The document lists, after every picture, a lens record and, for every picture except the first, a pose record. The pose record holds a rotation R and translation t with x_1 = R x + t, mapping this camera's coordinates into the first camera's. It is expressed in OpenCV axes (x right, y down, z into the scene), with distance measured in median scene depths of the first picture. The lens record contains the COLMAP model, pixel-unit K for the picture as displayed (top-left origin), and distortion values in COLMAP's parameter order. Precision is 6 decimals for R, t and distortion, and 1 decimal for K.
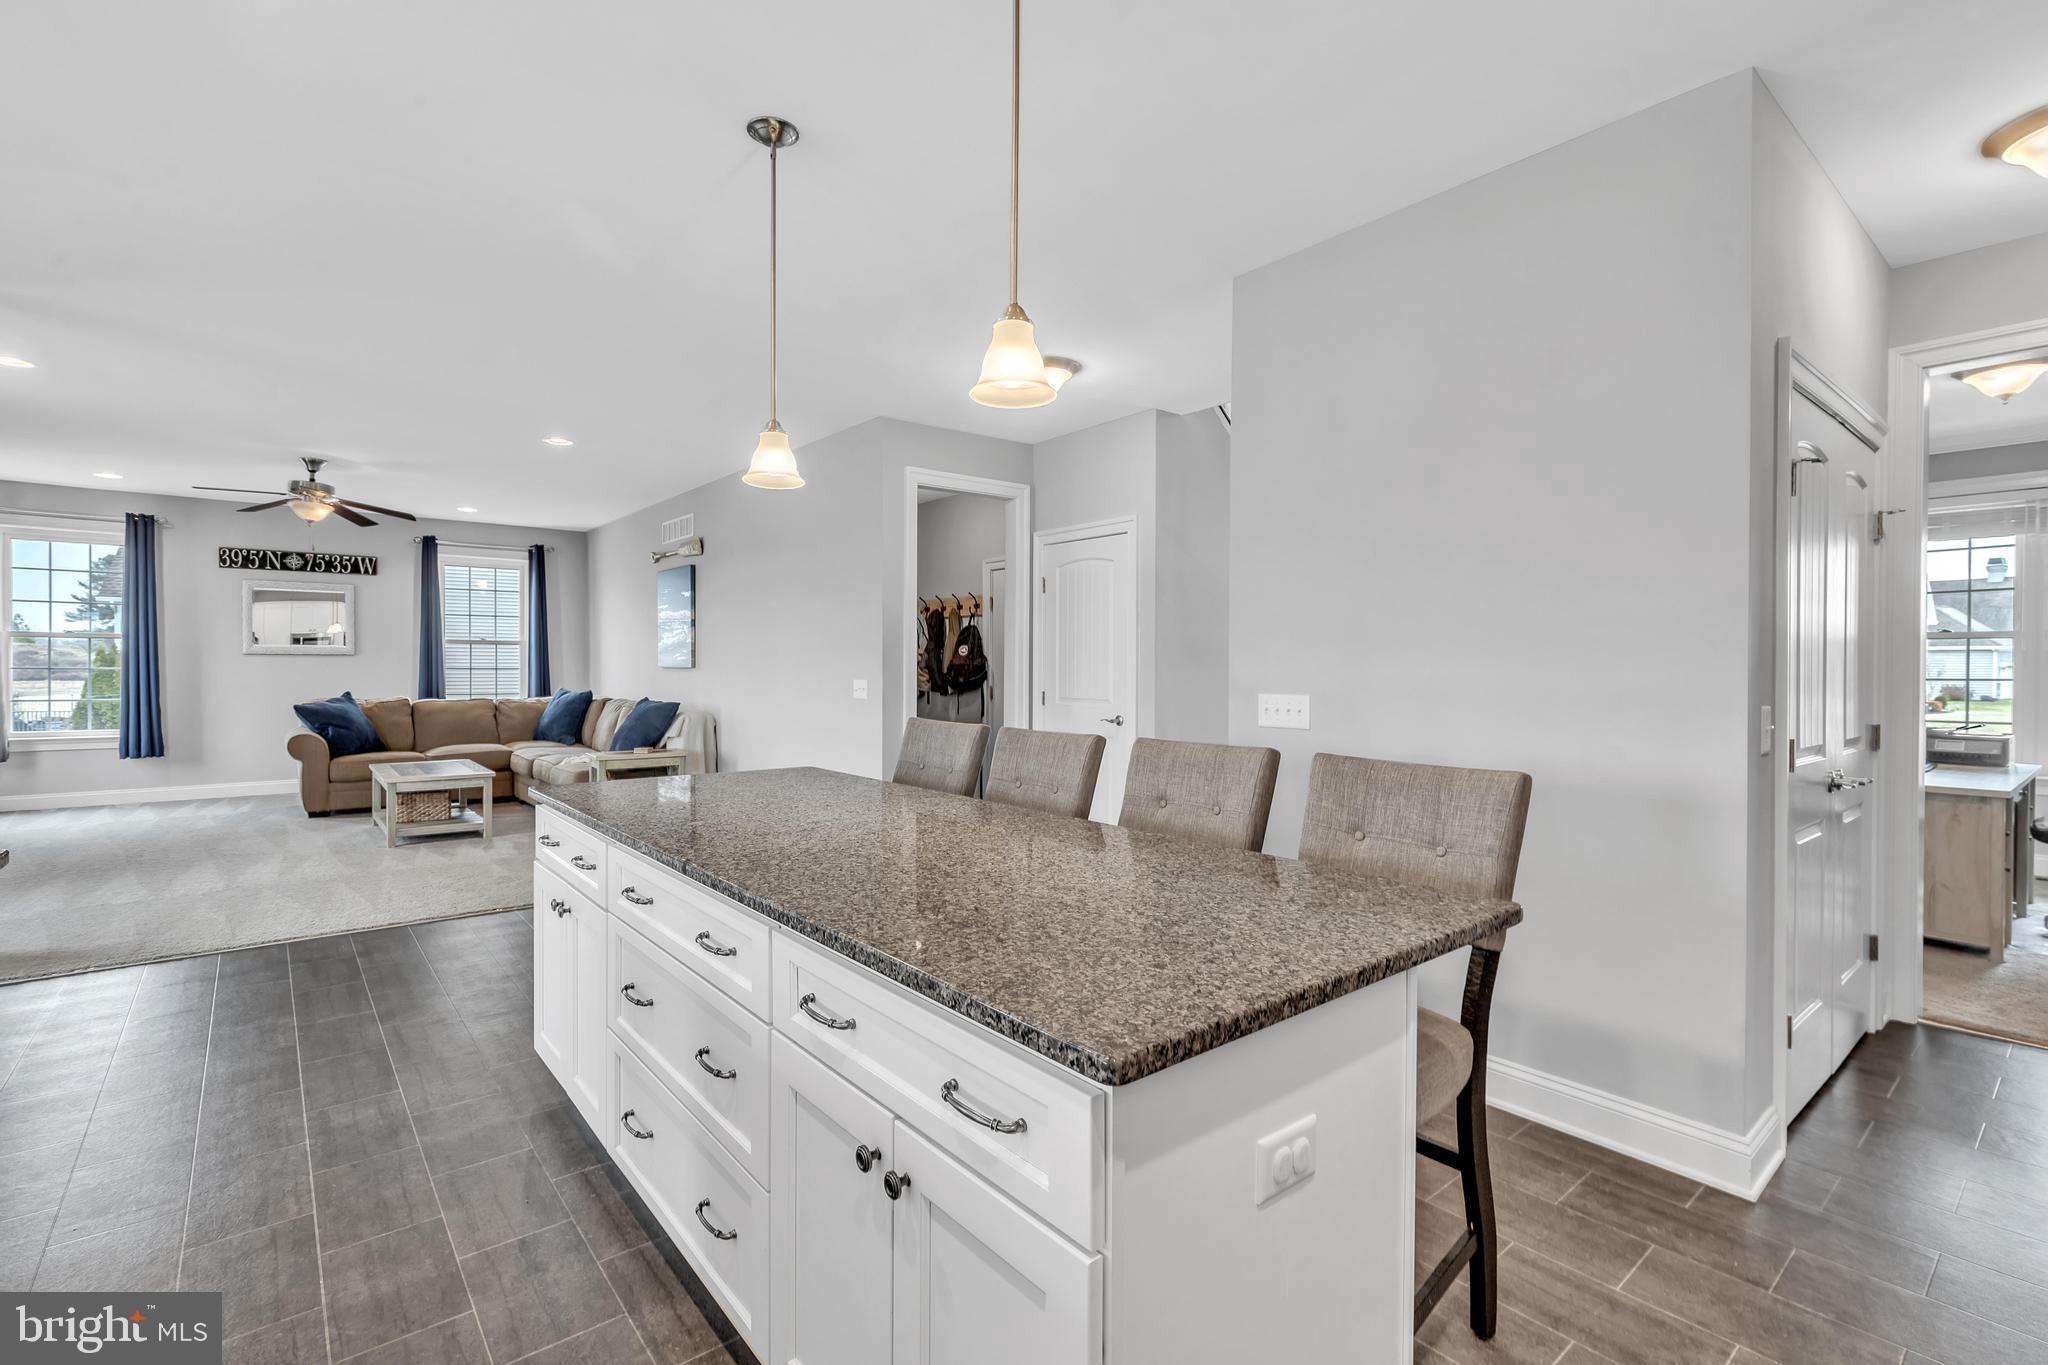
lens RADIAL K [[928.7, 0, 1026.9], [0, 928.7, 657.6], [0, 0, 1]] dist [0.002330, 0.000388]
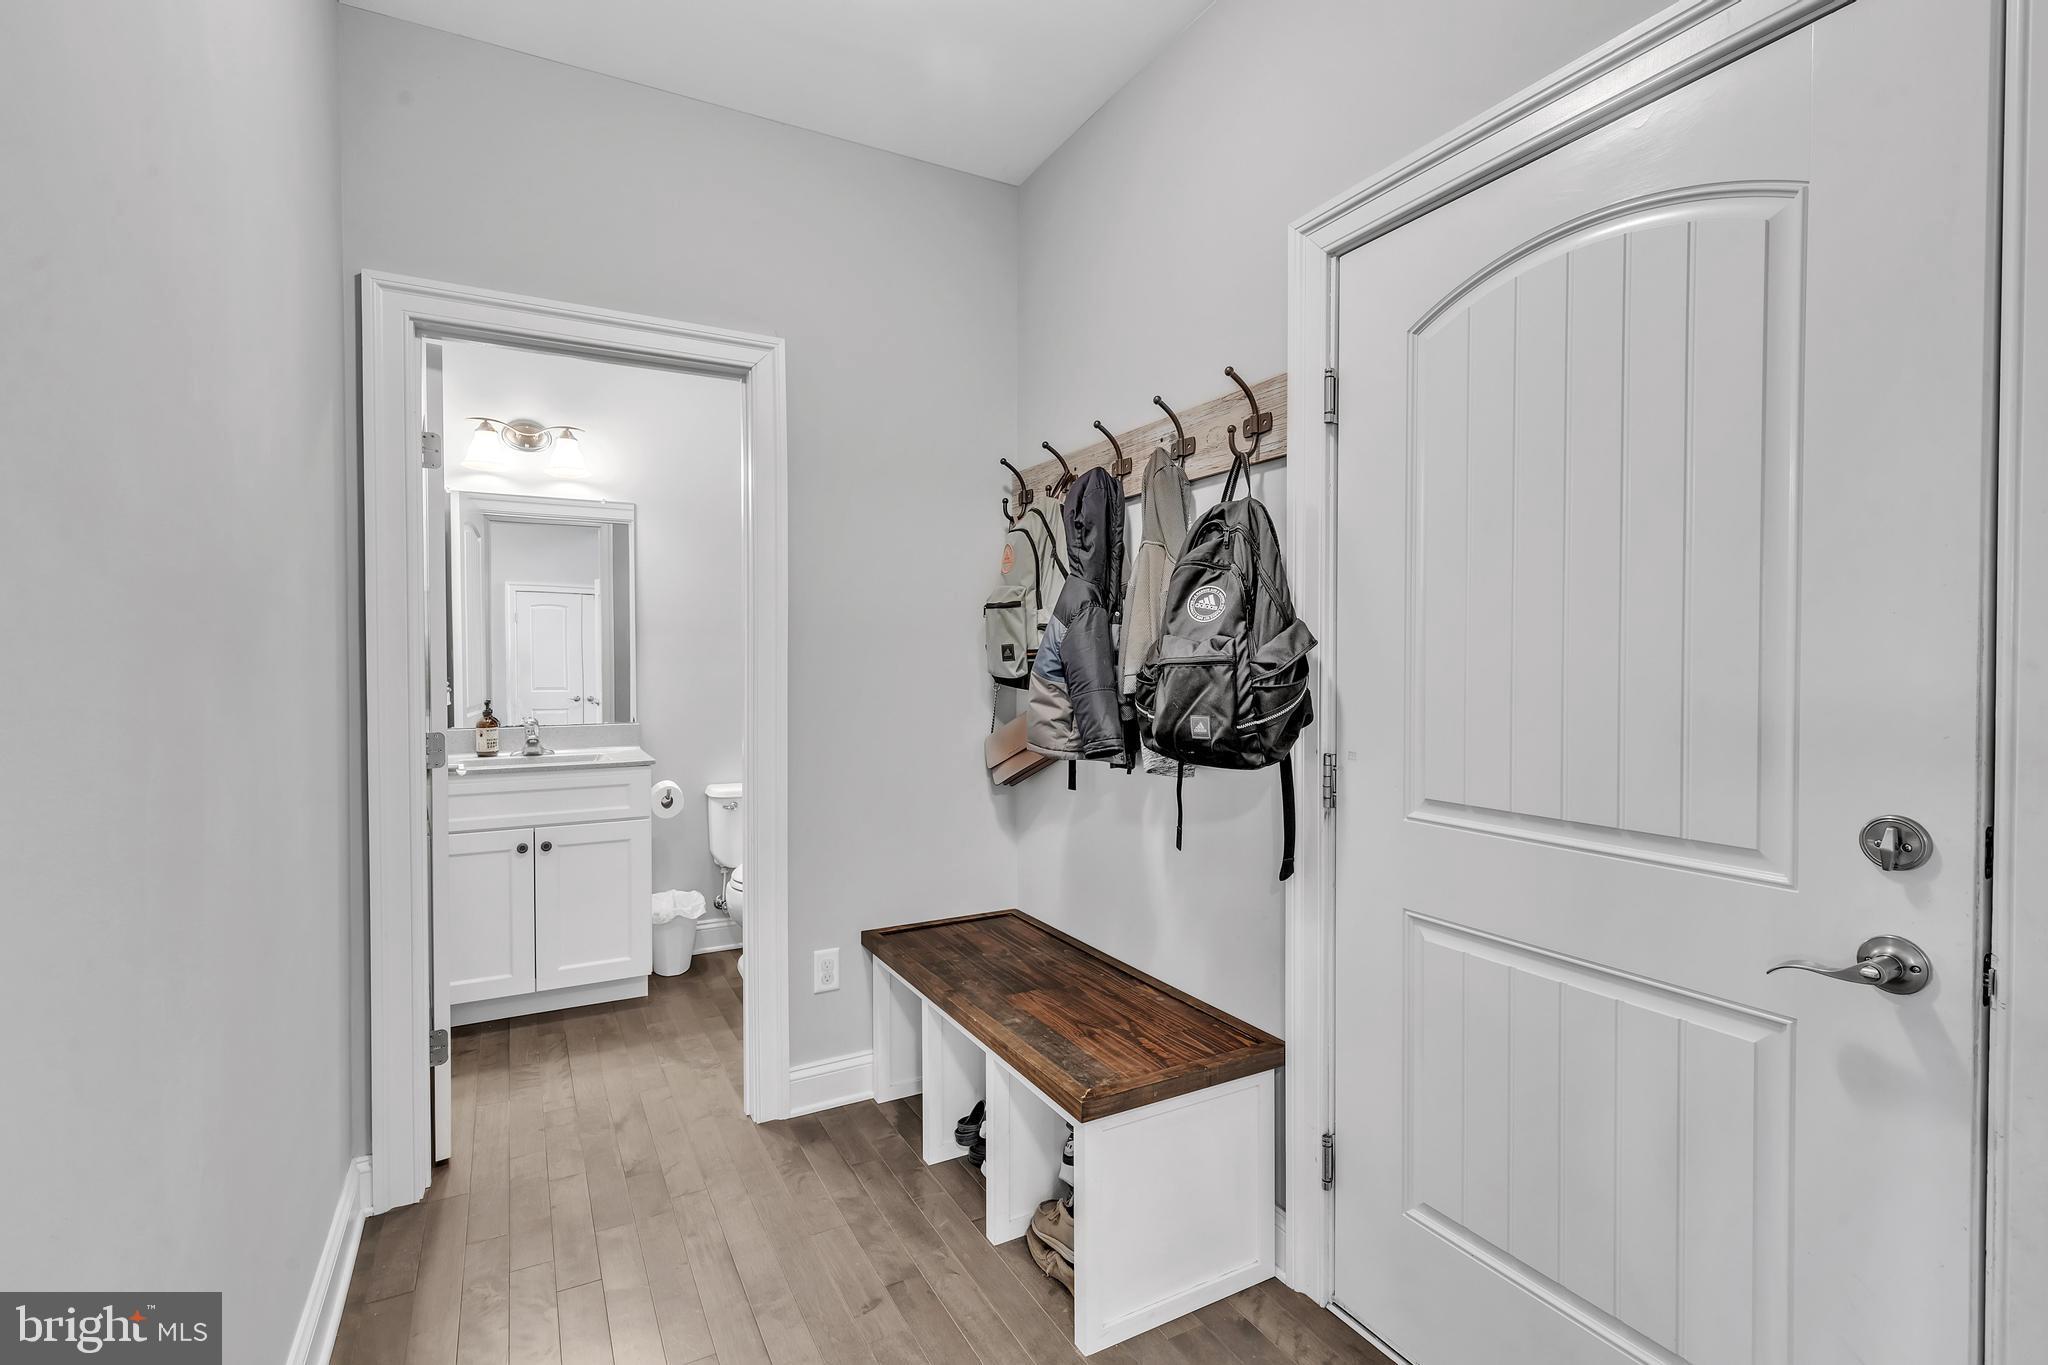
lens RADIAL K [[931.2, 0, 1025.9], [0, 931.2, 674.2], [0, 0, 1]] dist [0.005163, 0.000498]
pose [[0.982761, 0.000778, -0.184879, -0.068182], [0.003193, 0.999771, 0.021176, 0.005403], [0.184853, -0.021401, 0.982533, 0.734372]]
